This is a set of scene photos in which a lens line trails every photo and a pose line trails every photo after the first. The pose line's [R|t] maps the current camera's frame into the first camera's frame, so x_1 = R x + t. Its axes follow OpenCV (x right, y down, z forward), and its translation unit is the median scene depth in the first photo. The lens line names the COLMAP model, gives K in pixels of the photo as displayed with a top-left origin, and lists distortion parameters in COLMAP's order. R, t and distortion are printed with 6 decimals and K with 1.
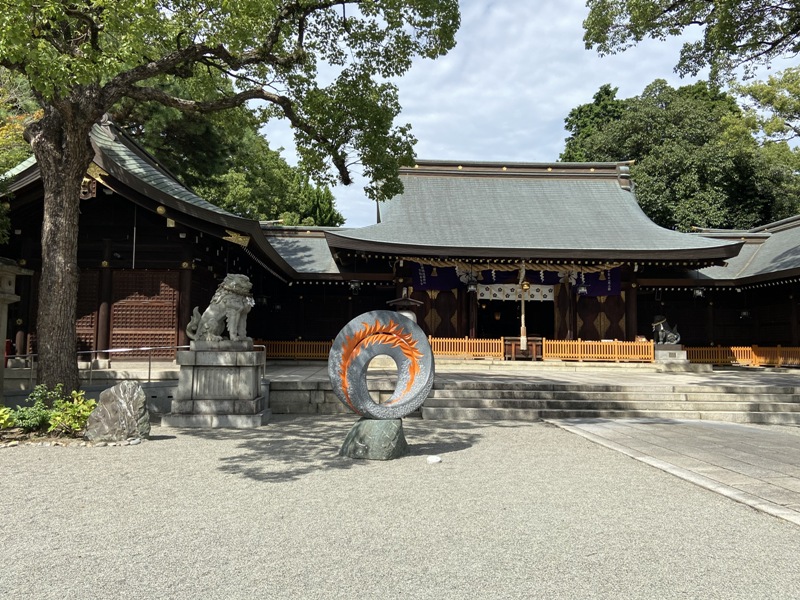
lens RADIAL K [[667.4, 0, 403.7], [0, 667.4, 302.9], [0, 0, 1]] dist [0.063004, -0.017307]
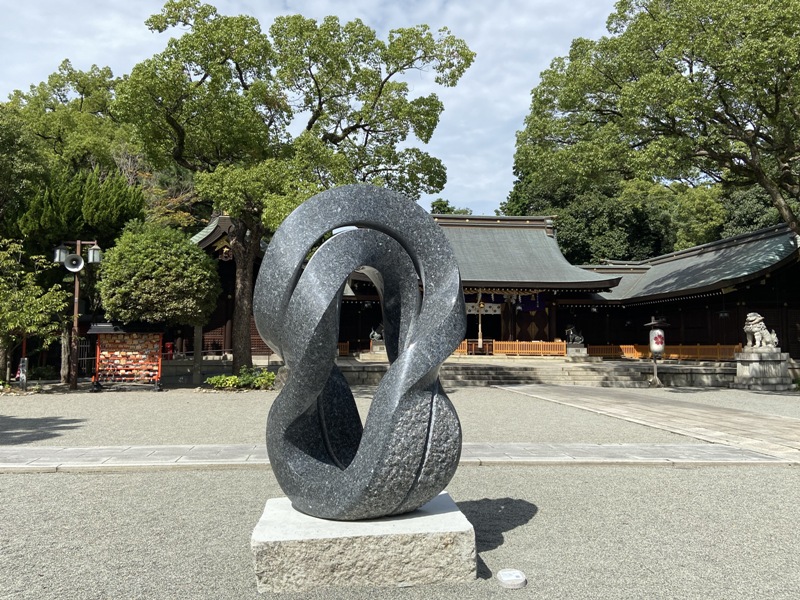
lens RADIAL K [[667.4, 0, 400.6], [0, 667.4, 304.5], [0, 0, 1]] dist [0.063004, -0.017307]
pose [[0.998460, 0.000122, 0.055479, -0.078590], [-0.000353, 0.999991, 0.004165, -0.031756], [-0.055478, -0.004178, 0.998451, -0.465608]]
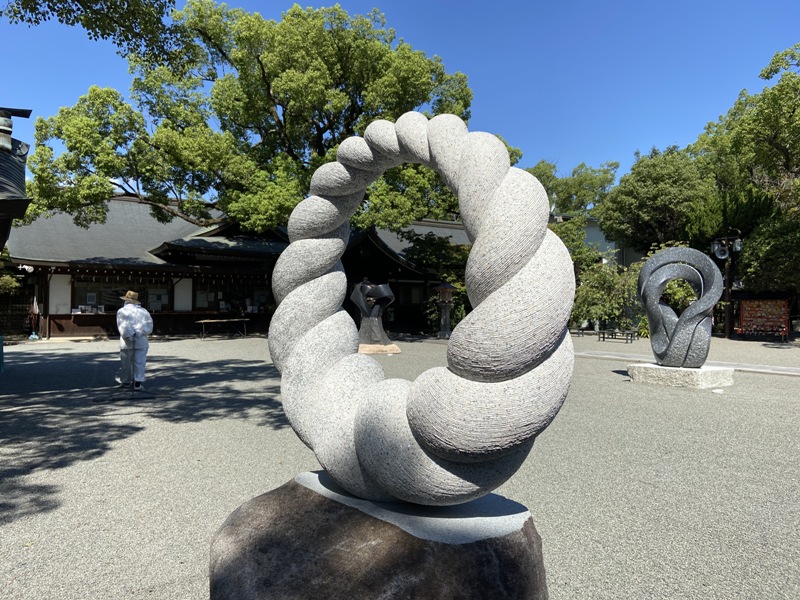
lens RADIAL K [[604.8, 0, 397.5], [0, 604.8, 295.9], [0, 0, 1]] dist [0.065532, -0.010311]
pose [[0.519978, -0.023006, -0.853870, 0.229921], [0.054841, 0.998474, 0.006495, -0.041264], [0.852417, -0.050204, 0.520446, -0.712403]]
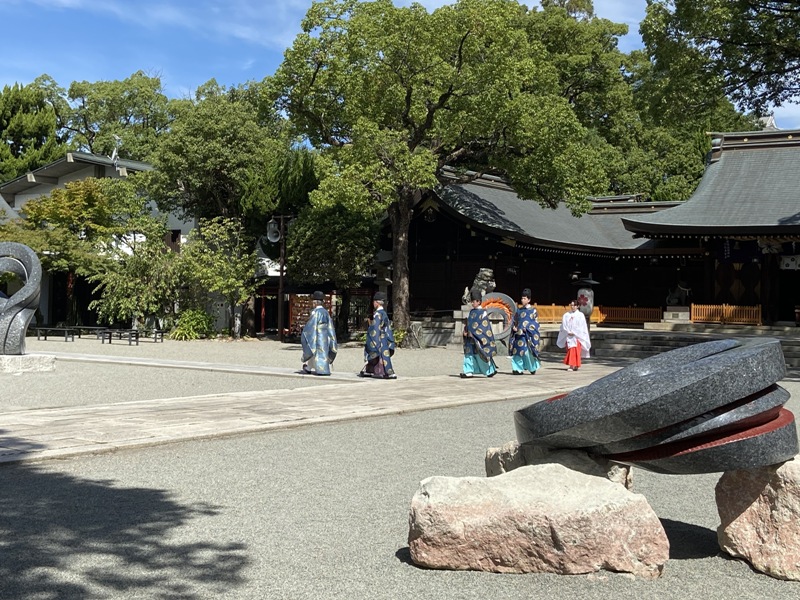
lens RADIAL K [[1213.7, 0, 433.9], [0, 1213.7, 281.8], [0, 0, 1]] dist [0.003672, 0.000000]
pose [[0.783332, -0.003977, -0.621591, 0.908185], [0.025670, 0.999333, 0.025955, -0.052361], [0.621073, -0.036288, 0.782912, -0.880586]]
